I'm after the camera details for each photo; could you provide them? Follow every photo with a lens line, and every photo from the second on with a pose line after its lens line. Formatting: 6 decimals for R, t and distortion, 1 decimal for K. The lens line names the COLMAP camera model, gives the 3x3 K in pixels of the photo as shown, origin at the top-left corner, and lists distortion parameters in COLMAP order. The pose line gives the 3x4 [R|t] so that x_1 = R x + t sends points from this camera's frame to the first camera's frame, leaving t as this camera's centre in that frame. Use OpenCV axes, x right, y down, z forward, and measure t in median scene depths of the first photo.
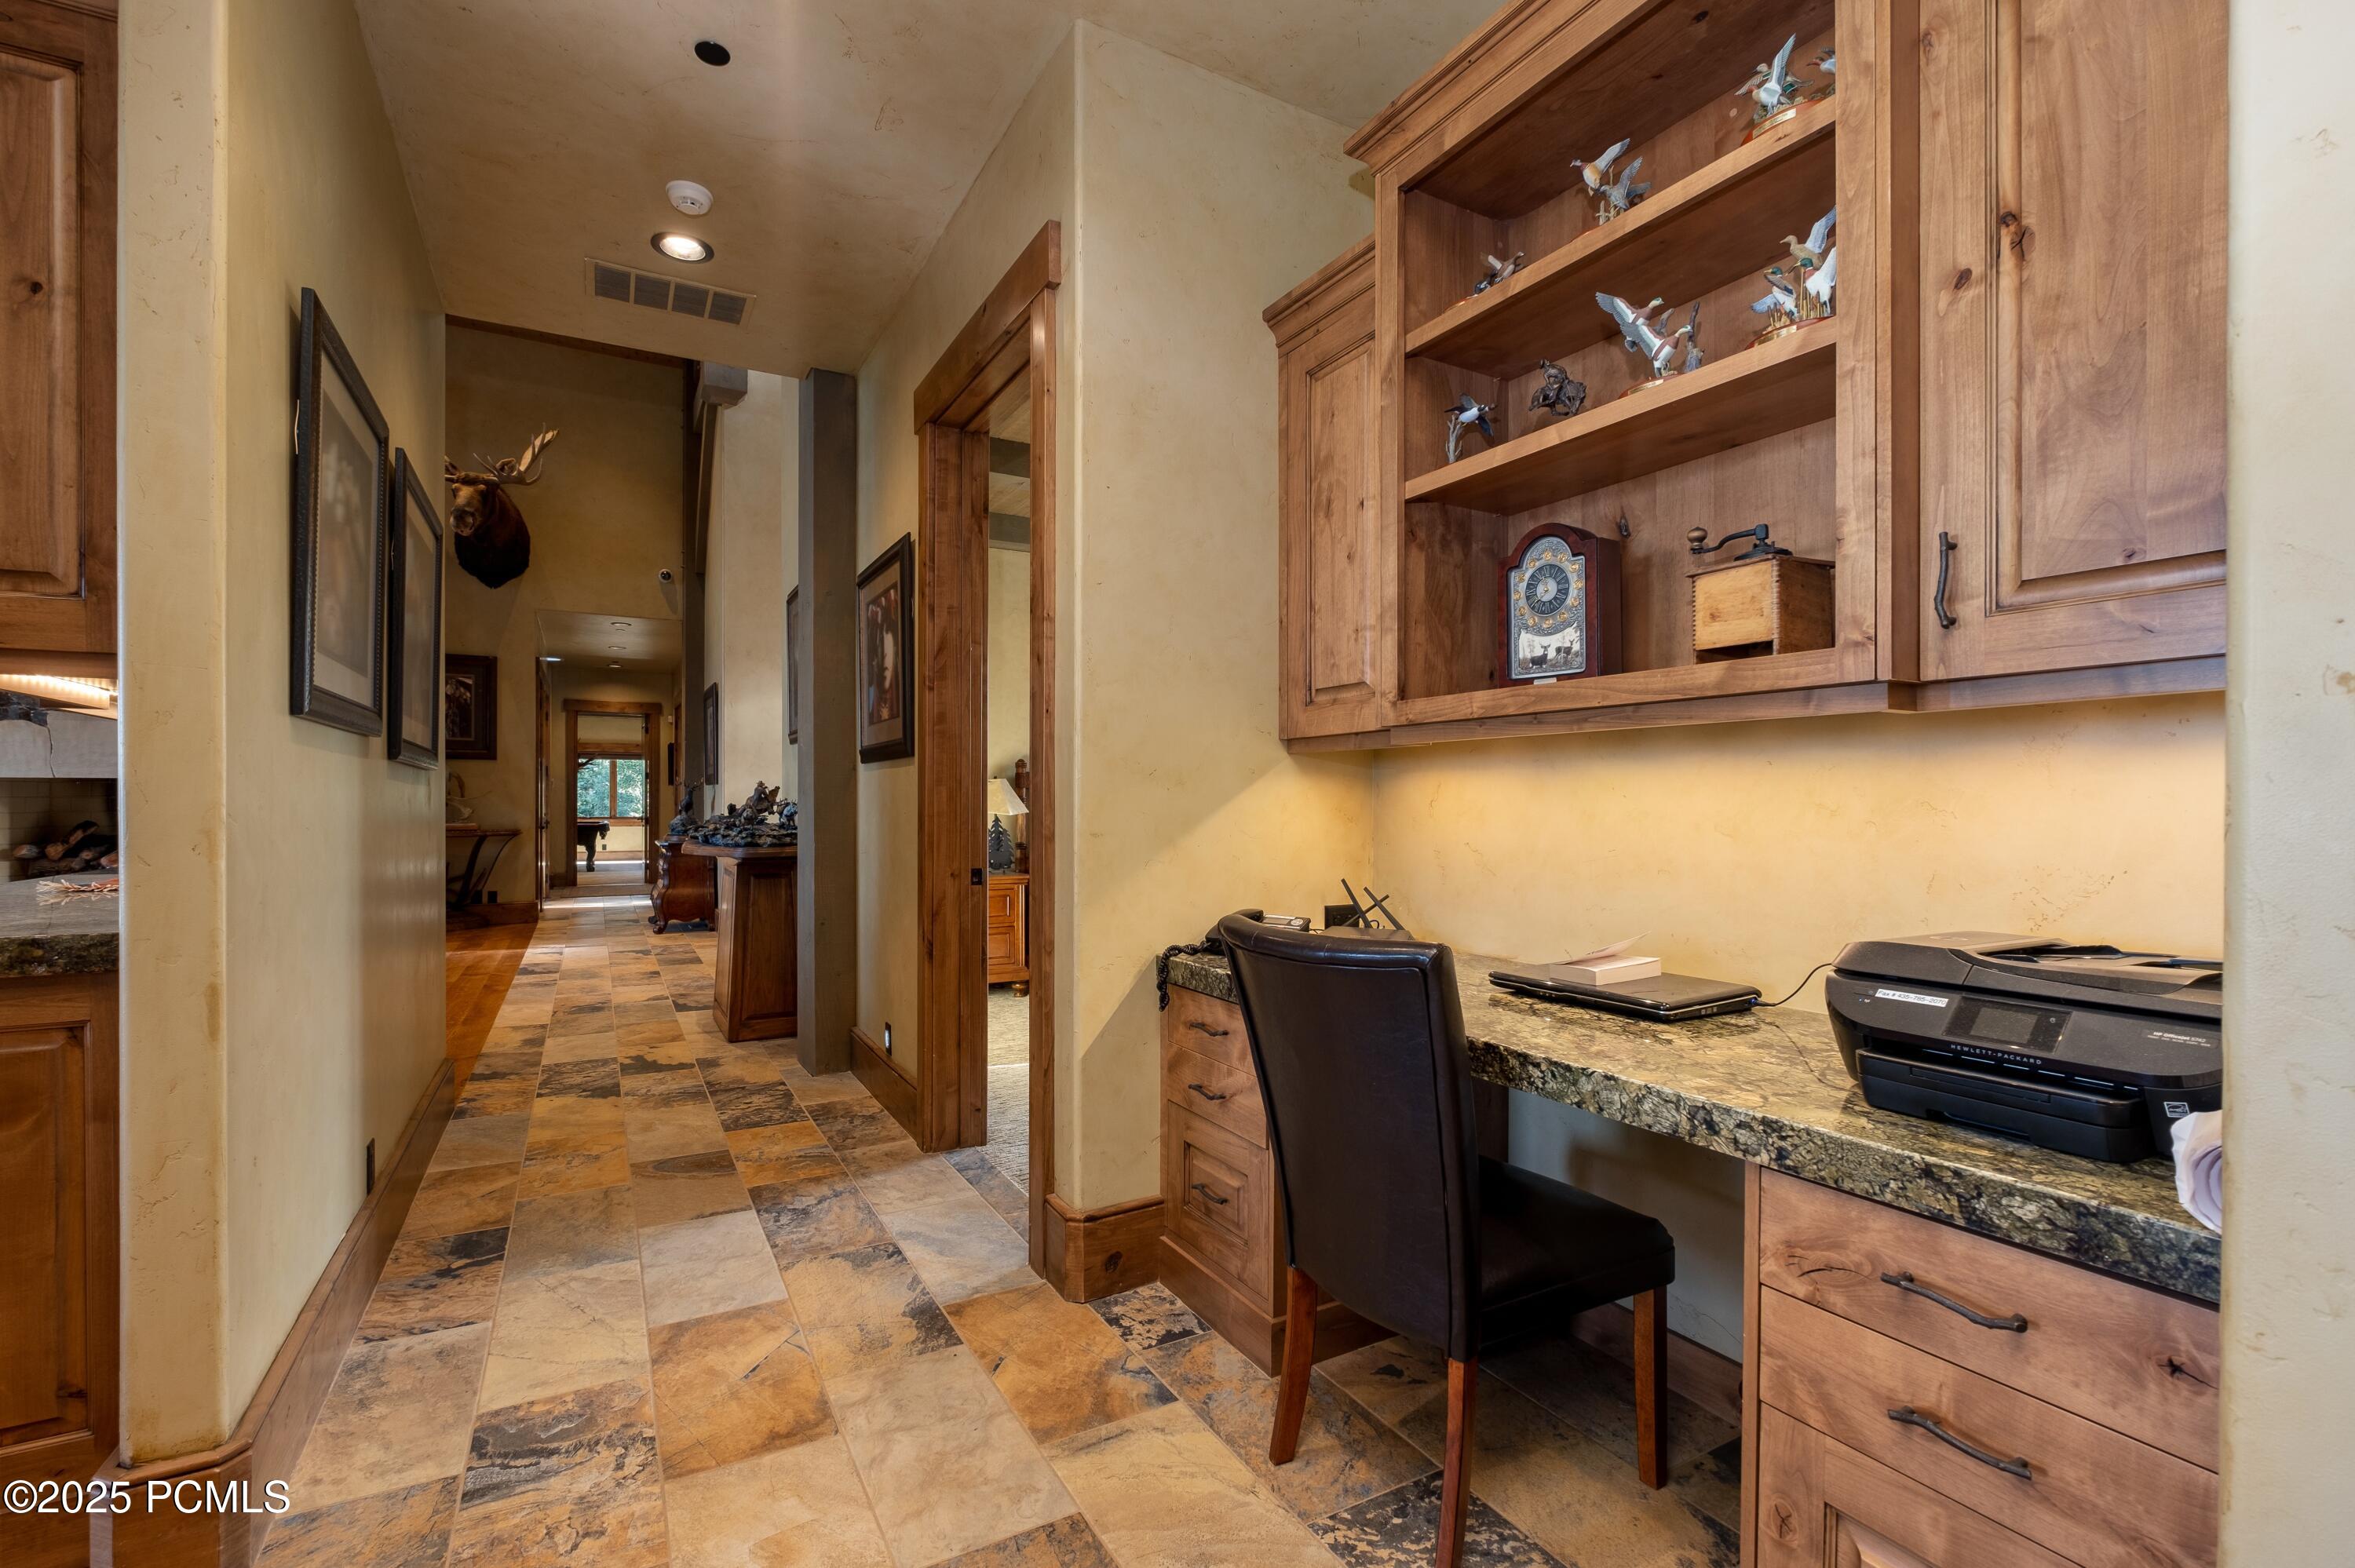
lens RADIAL K [[1032.7, 0, 1175.9], [0, 1032.7, 806.1], [0, 0, 1]] dist [0.001656, -0.004891]
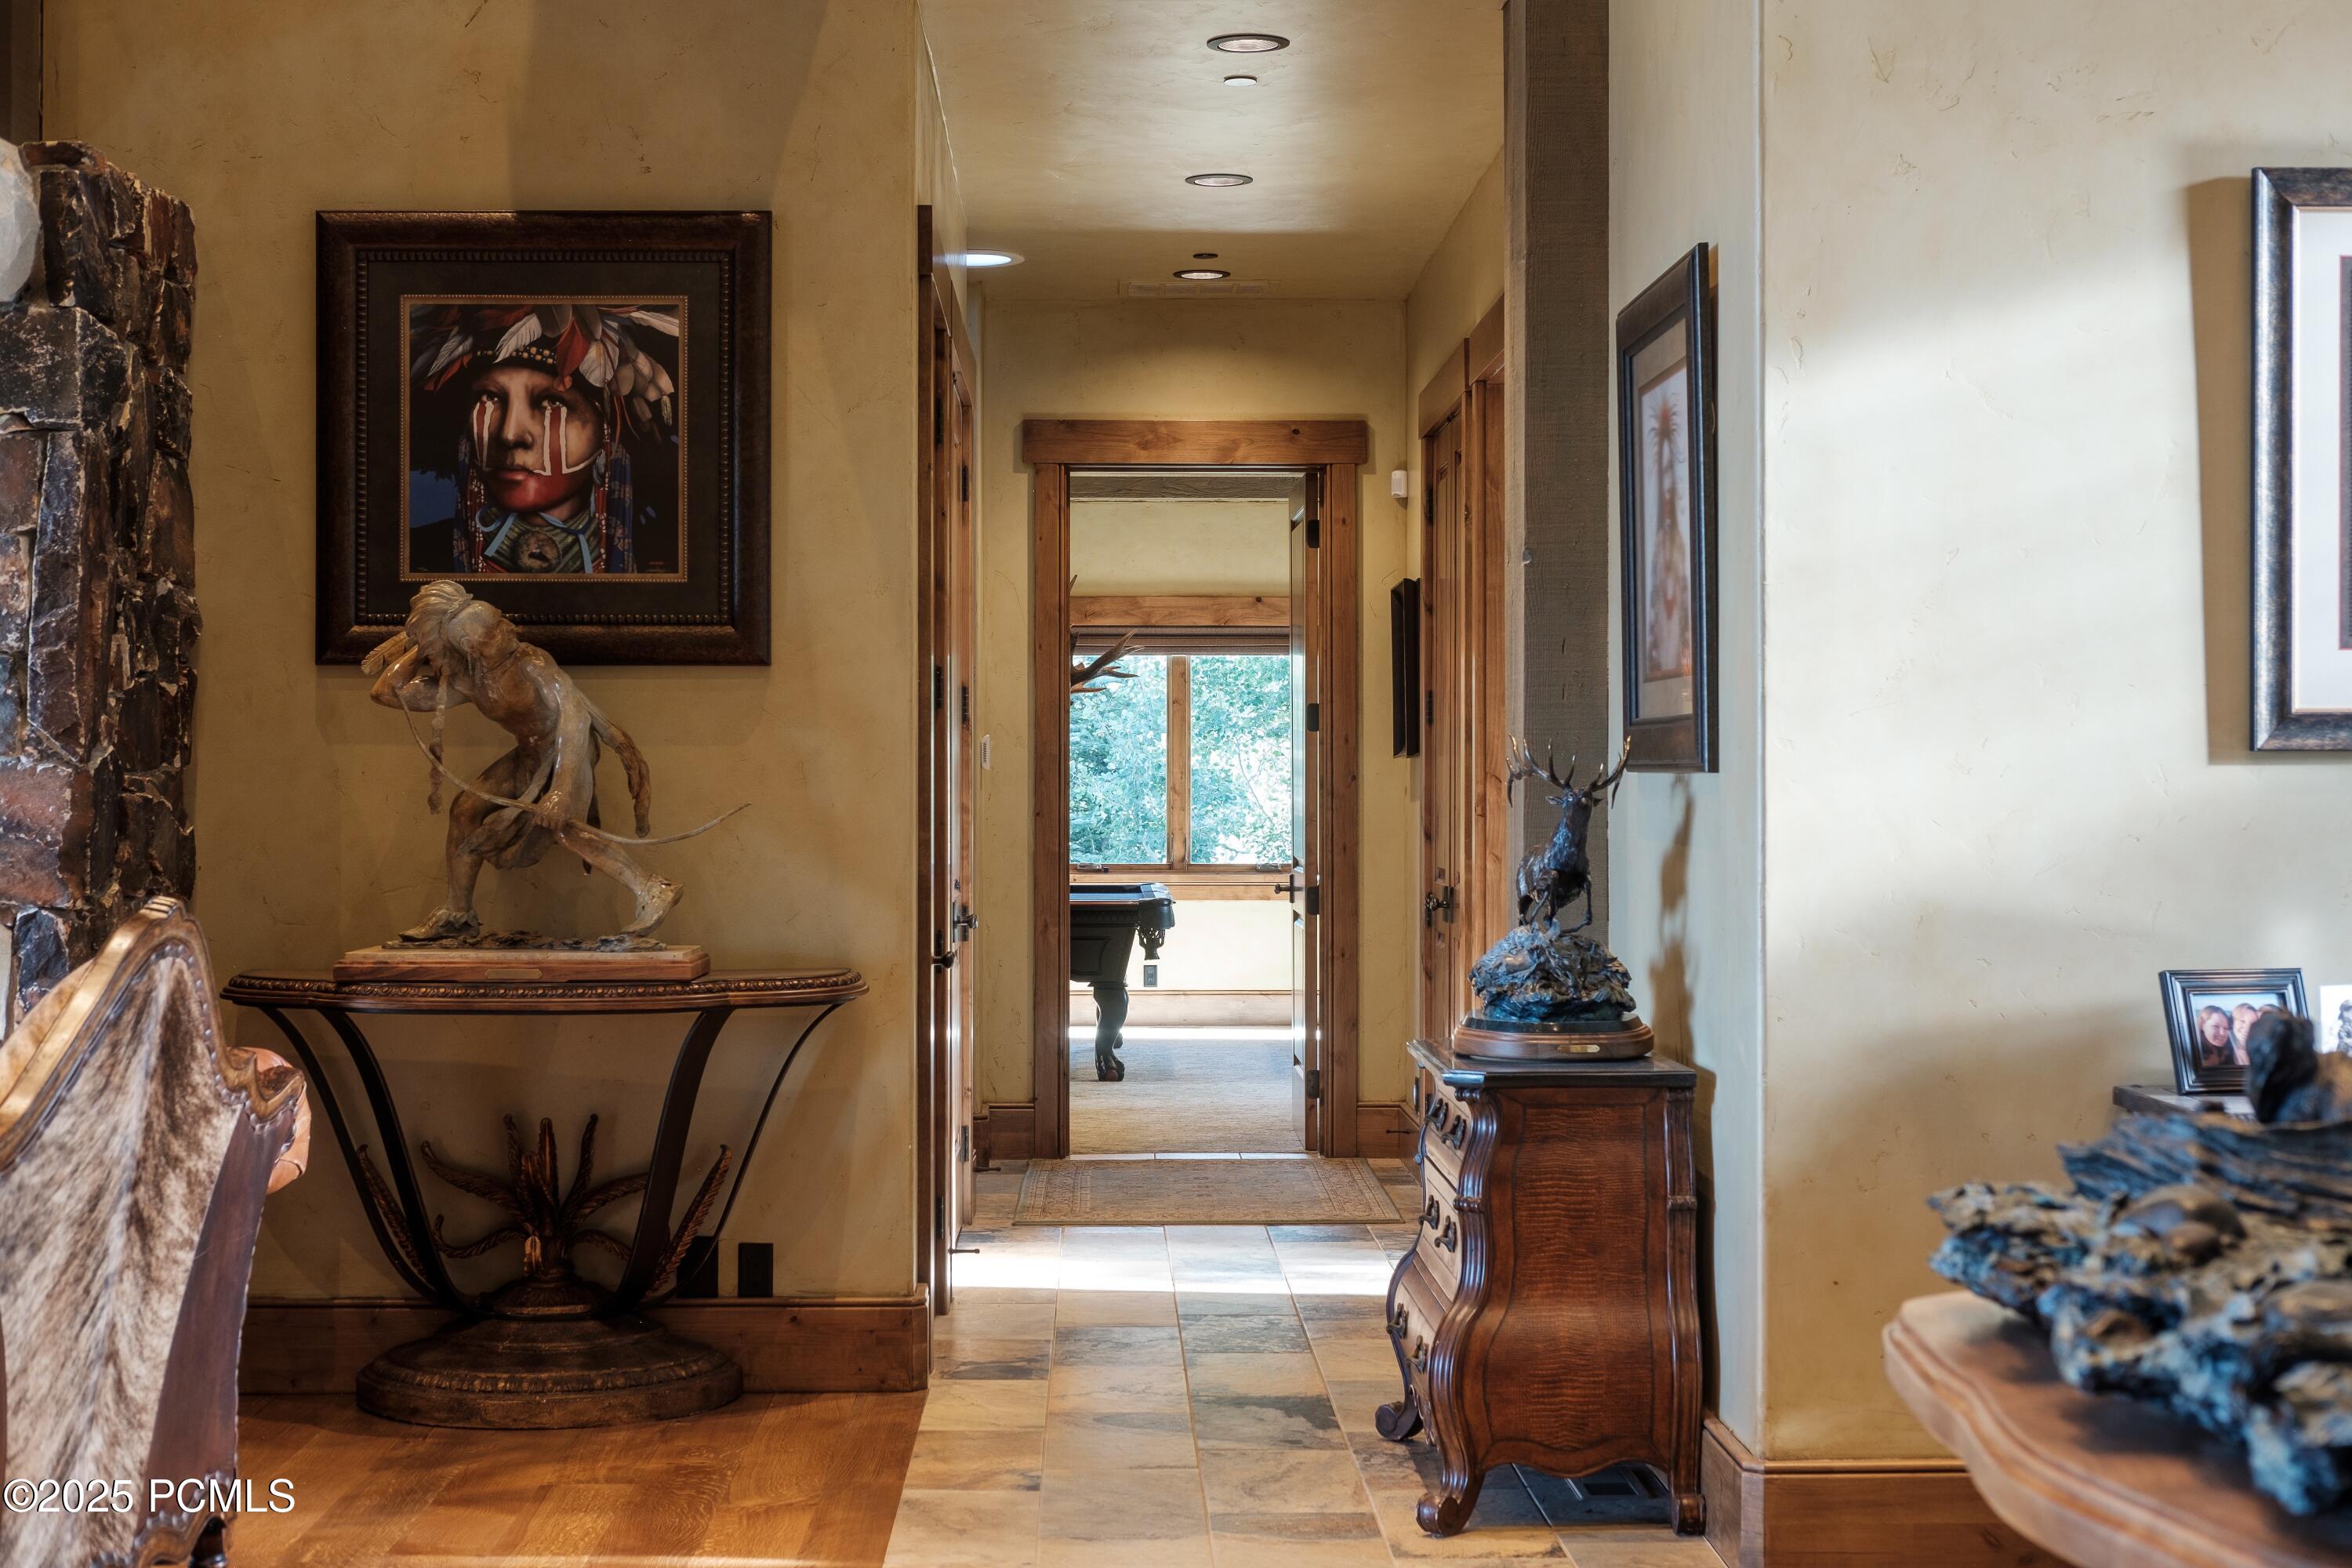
lens RADIAL K [[3580.5, 0, 1178.0], [0, 3580.5, 783.7], [0, 0, 1]] dist [-0.016168, 0.000000]
pose [[0.881279, -0.002923, -0.472588, -0.140840], [0.001250, 0.999992, -0.003855, -0.010607], [0.472595, 0.002807, 0.881275, 0.237540]]
